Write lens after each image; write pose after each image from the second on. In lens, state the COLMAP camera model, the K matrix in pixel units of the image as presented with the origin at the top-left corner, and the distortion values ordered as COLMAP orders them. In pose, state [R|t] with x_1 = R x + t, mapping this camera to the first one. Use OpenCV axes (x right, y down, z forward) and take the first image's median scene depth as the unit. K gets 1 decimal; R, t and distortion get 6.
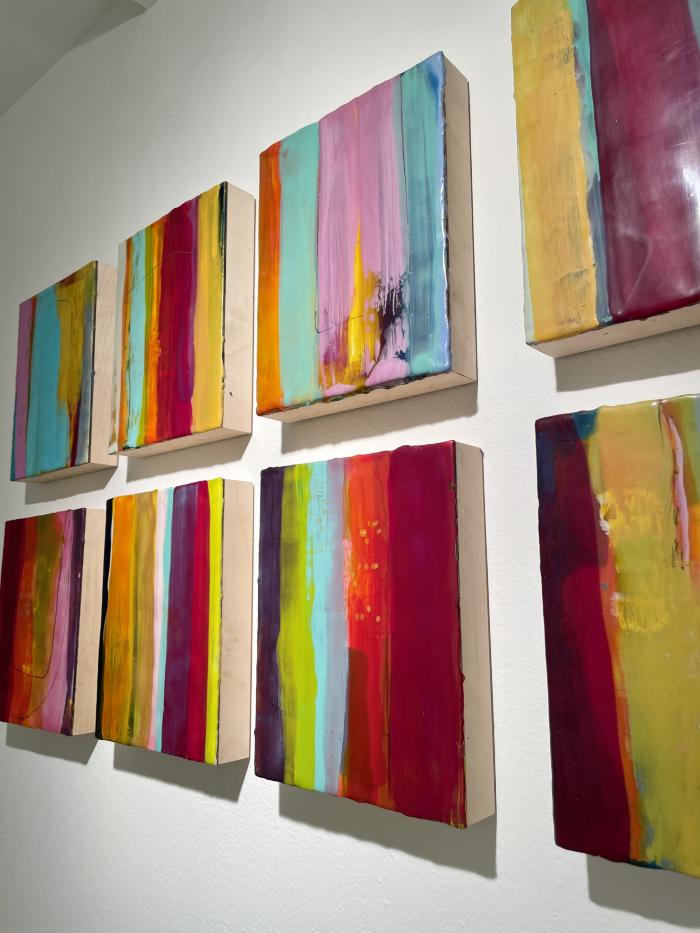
lens RADIAL K [[713.0, 0, 348.3], [0, 713.0, 468.2], [0, 0, 1]] dist [0.071572, -0.061037]
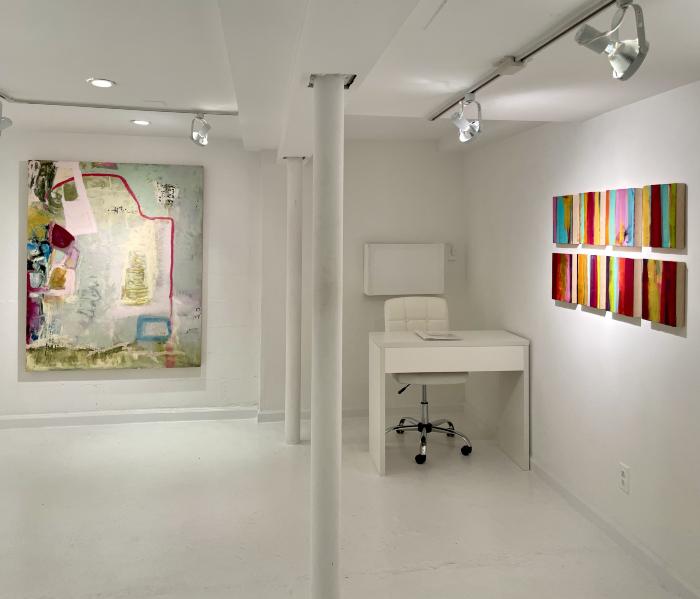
lens RADIAL K [[615.4, 0, 336.8], [0, 615.4, 234.4], [0, 0, 1]] dist [0.033740, -0.061694]
pose [[0.763262, 0.022075, -0.645712, 1.207843], [0.098379, 0.983791, 0.149921, -0.958831], [0.638555, -0.177953, 0.748719, -3.386680]]
